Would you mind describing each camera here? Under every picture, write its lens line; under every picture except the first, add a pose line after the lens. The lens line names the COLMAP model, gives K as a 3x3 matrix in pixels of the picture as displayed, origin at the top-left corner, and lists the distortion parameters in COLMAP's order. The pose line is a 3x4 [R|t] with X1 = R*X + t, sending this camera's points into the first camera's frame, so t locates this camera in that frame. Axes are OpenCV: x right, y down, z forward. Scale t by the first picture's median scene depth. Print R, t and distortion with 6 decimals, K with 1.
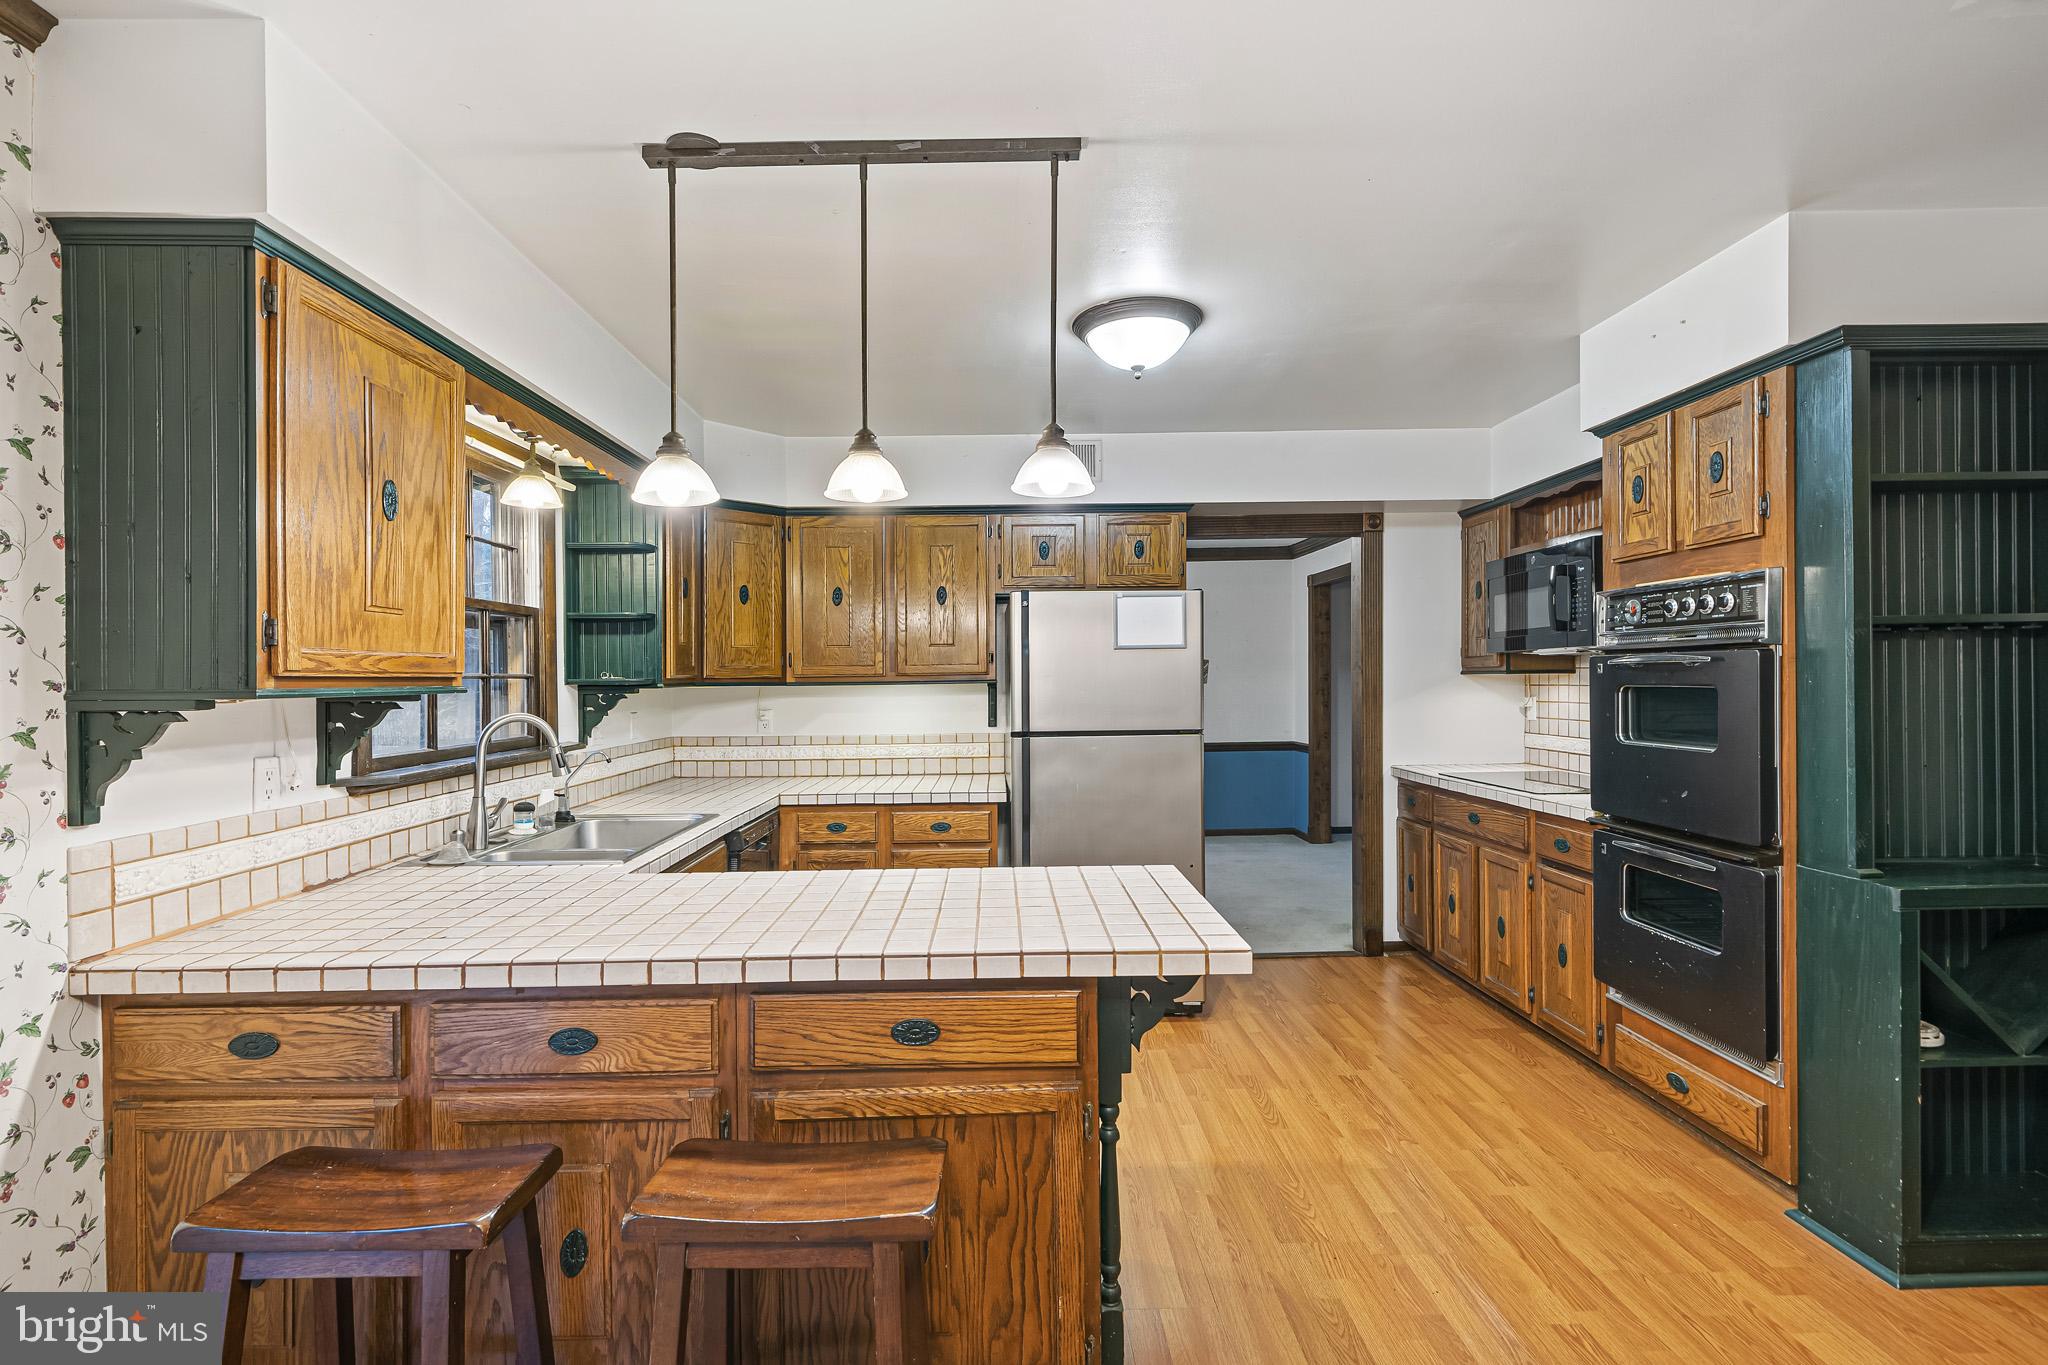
lens RADIAL K [[945.8, 0, 1003.0], [0, 945.8, 687.6], [0, 0, 1]] dist [0.001227, -0.000059]
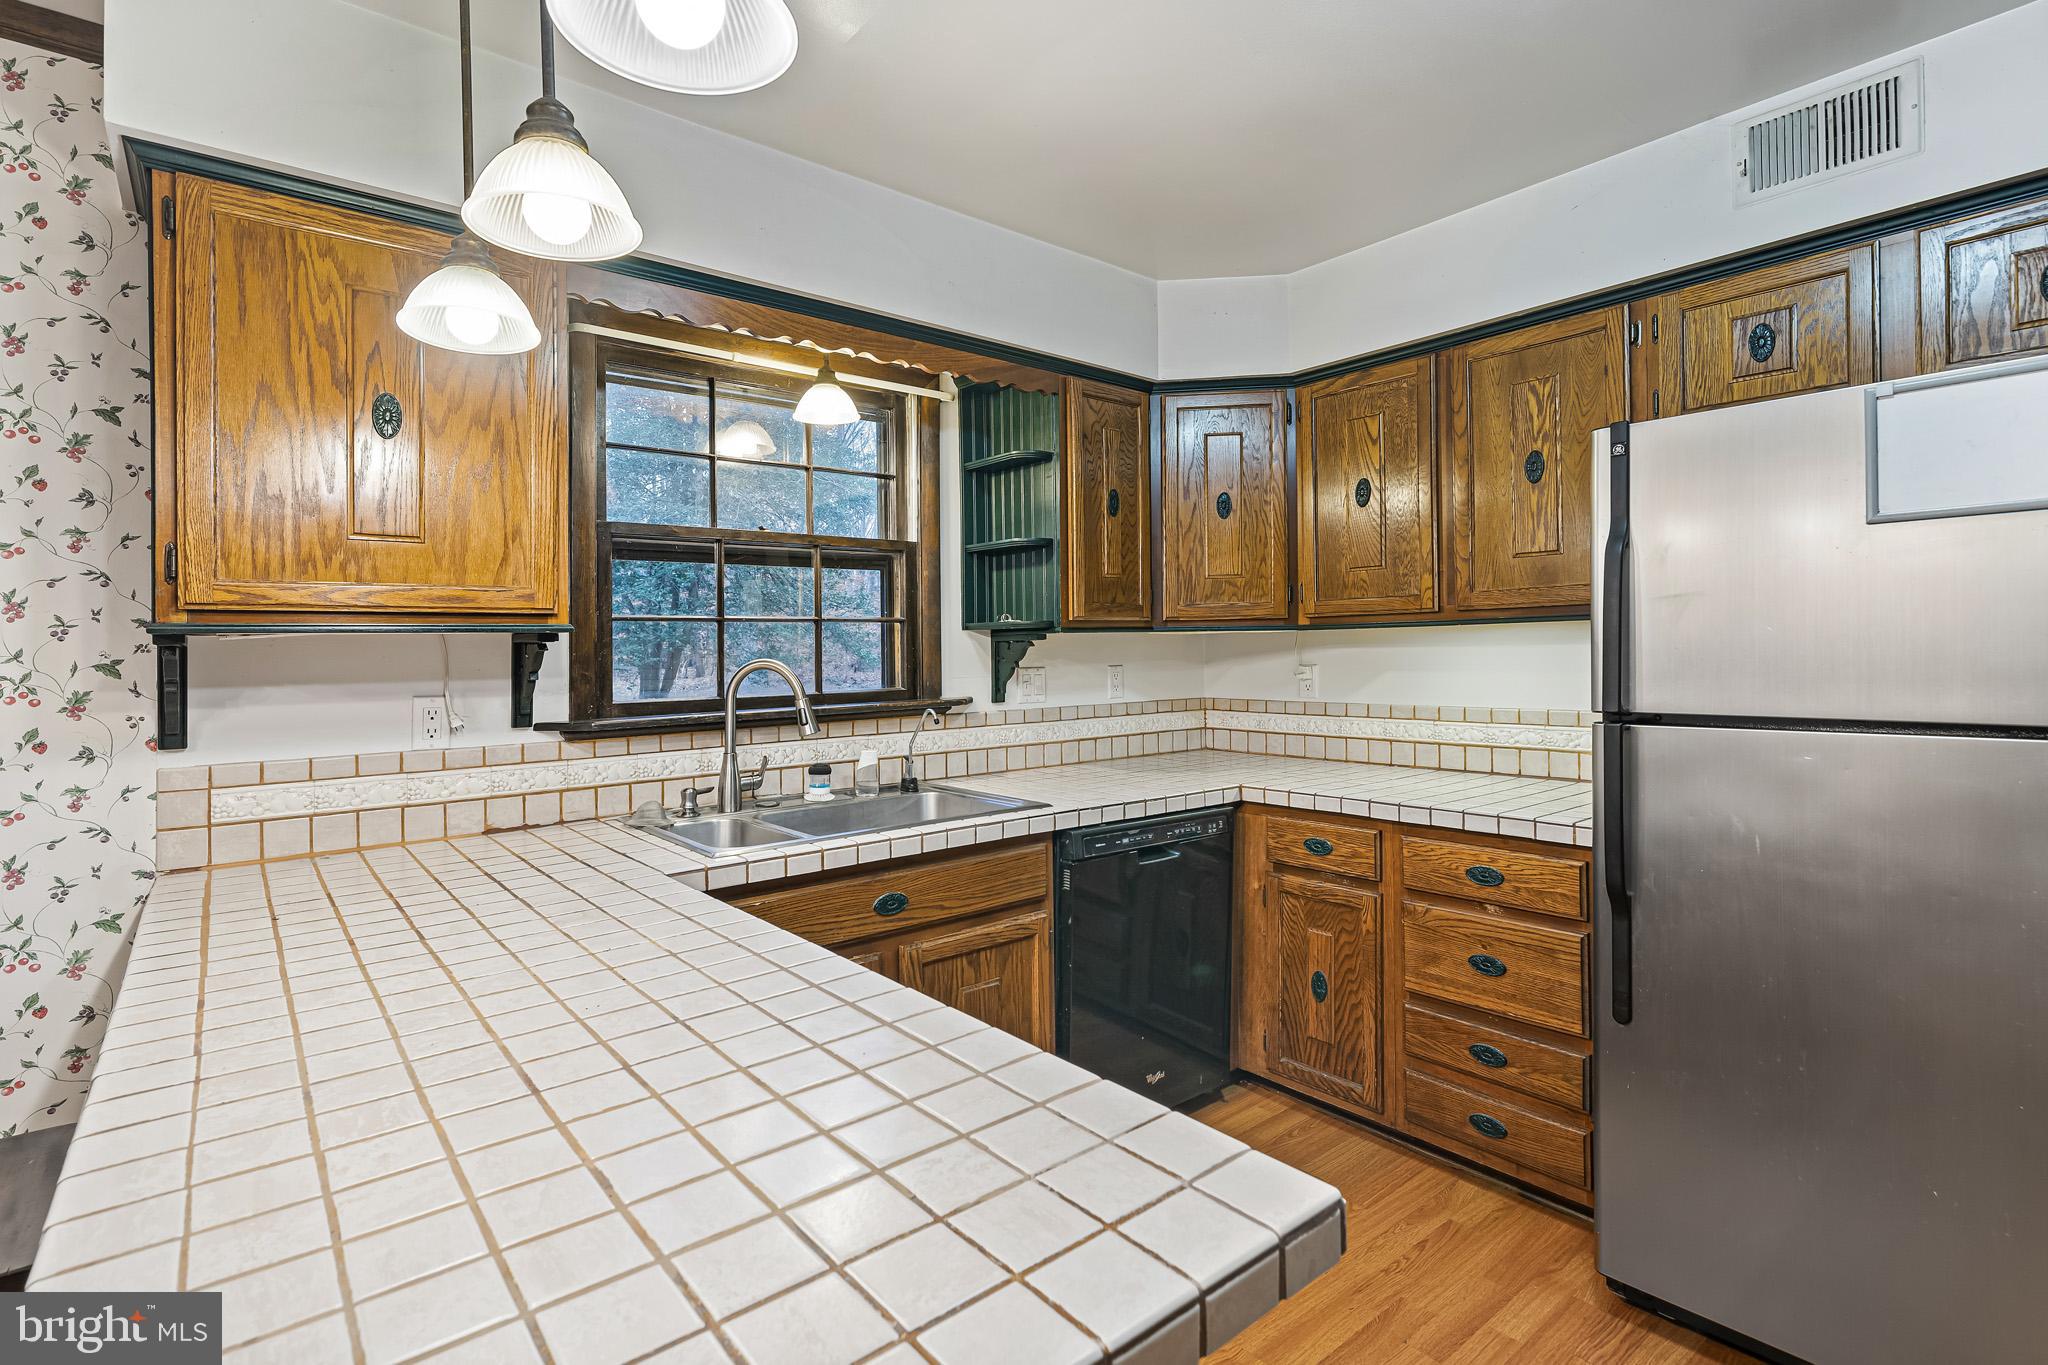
lens RADIAL K [[945.6, 0, 1029.7], [0, 945.6, 640.2], [0, 0, 1]] dist [0.003132, 0.000180]
pose [[0.618202, -0.009018, -0.785968, 0.218311], [0.002758, 0.999953, -0.009304, 0.012786], [0.786015, 0.003584, 0.618197, 0.458404]]
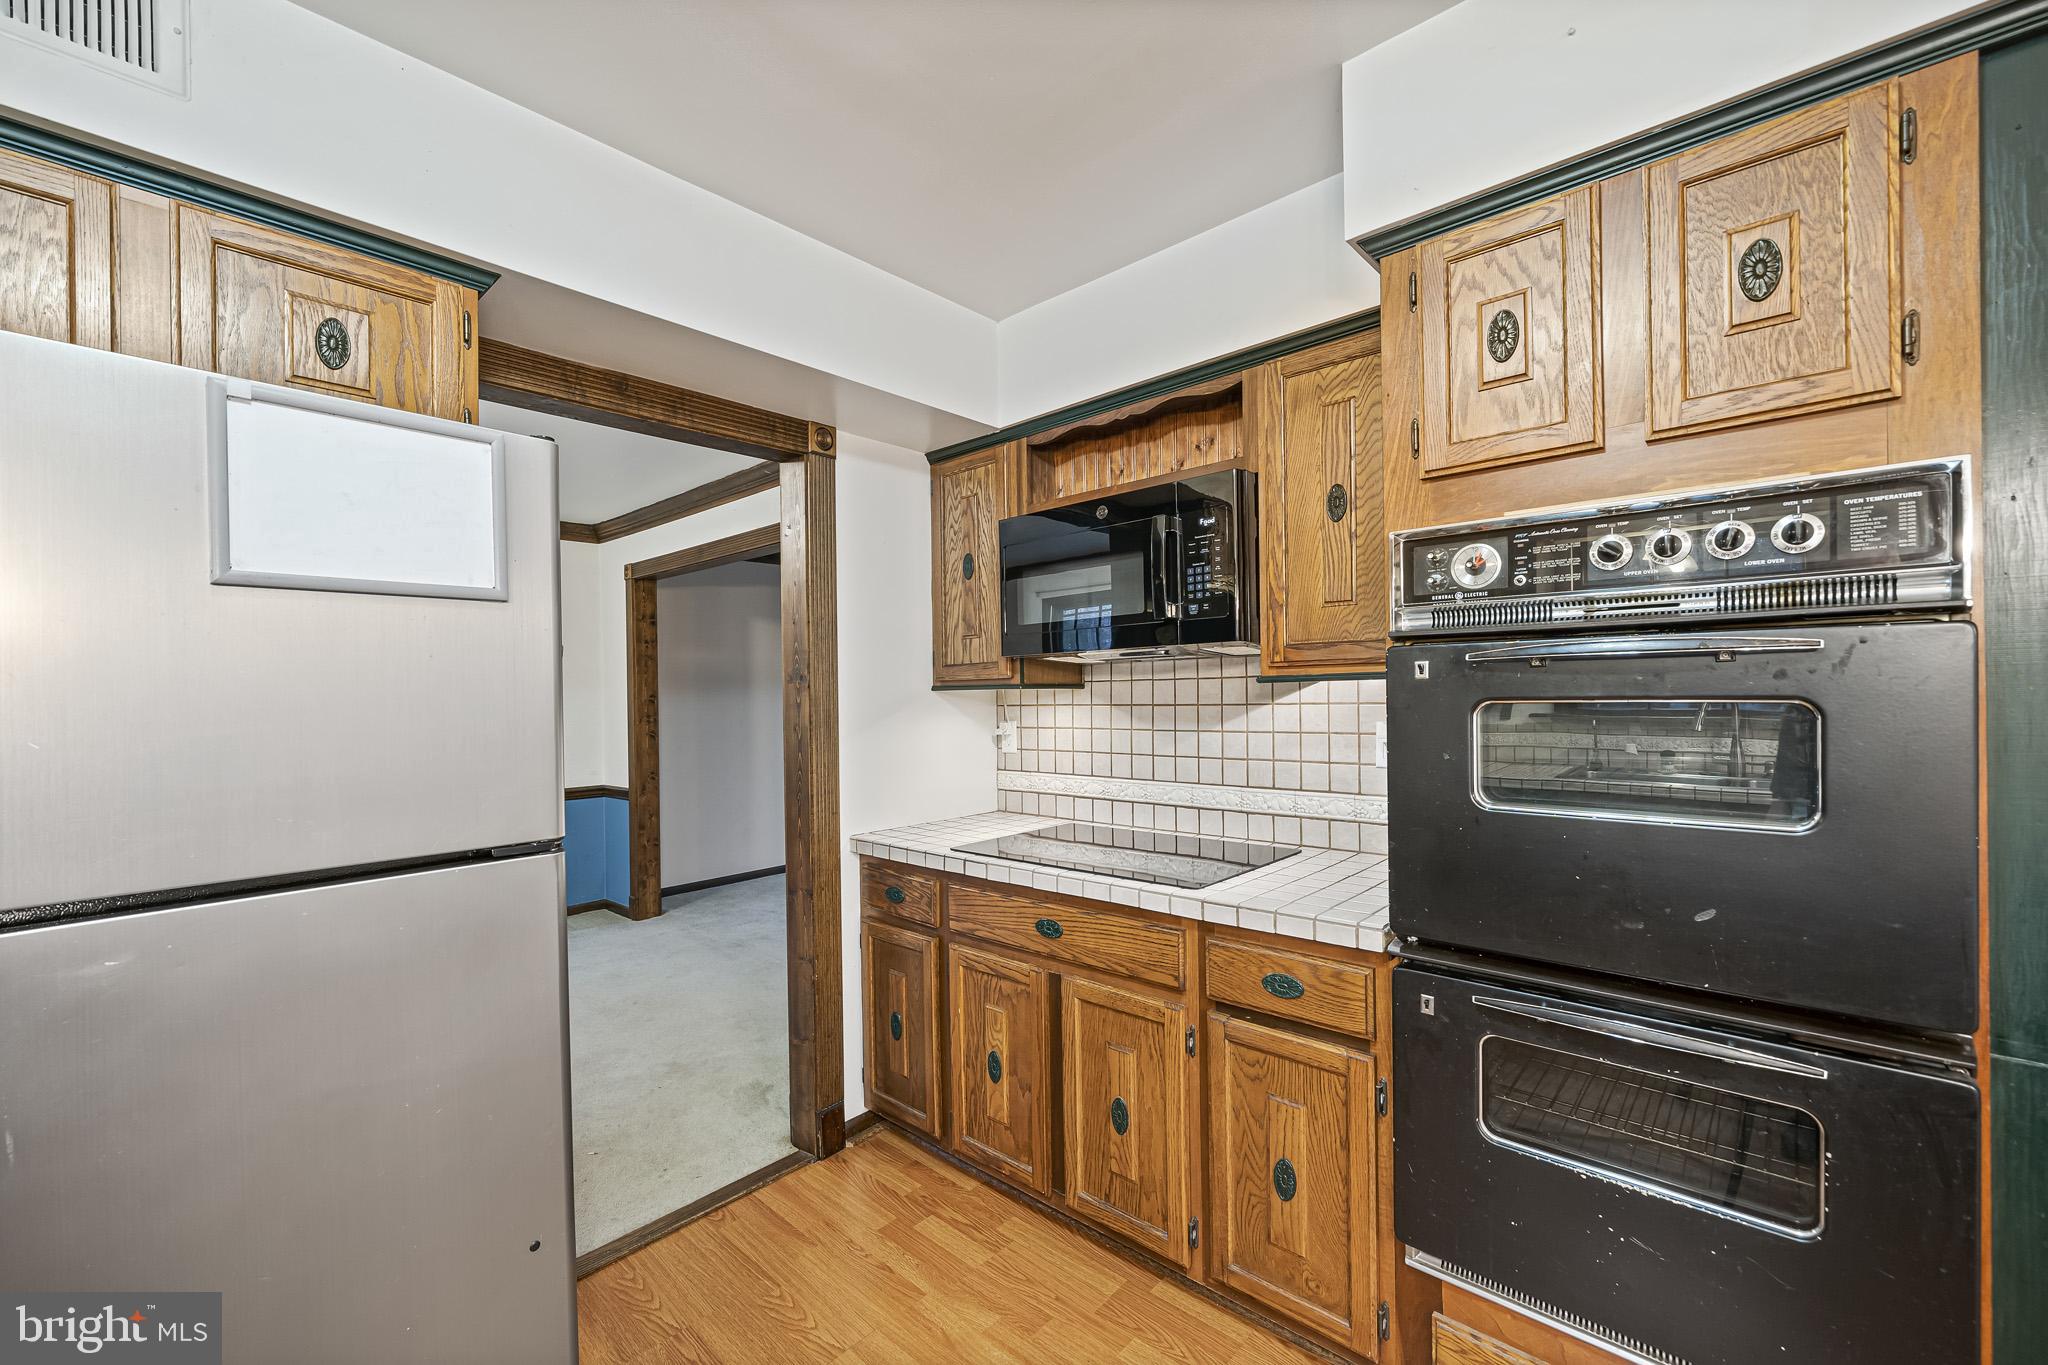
lens RADIAL K [[845.2, 0, 1016.7], [0, 845.2, 702.7], [0, 0, 1]] dist [-0.008596, 0.000147]
pose [[0.687039, -0.006185, 0.726595, 0.101814], [0.013500, 0.999900, -0.004254, -0.002227], [-0.726495, 0.012732, 0.687053, 0.670985]]
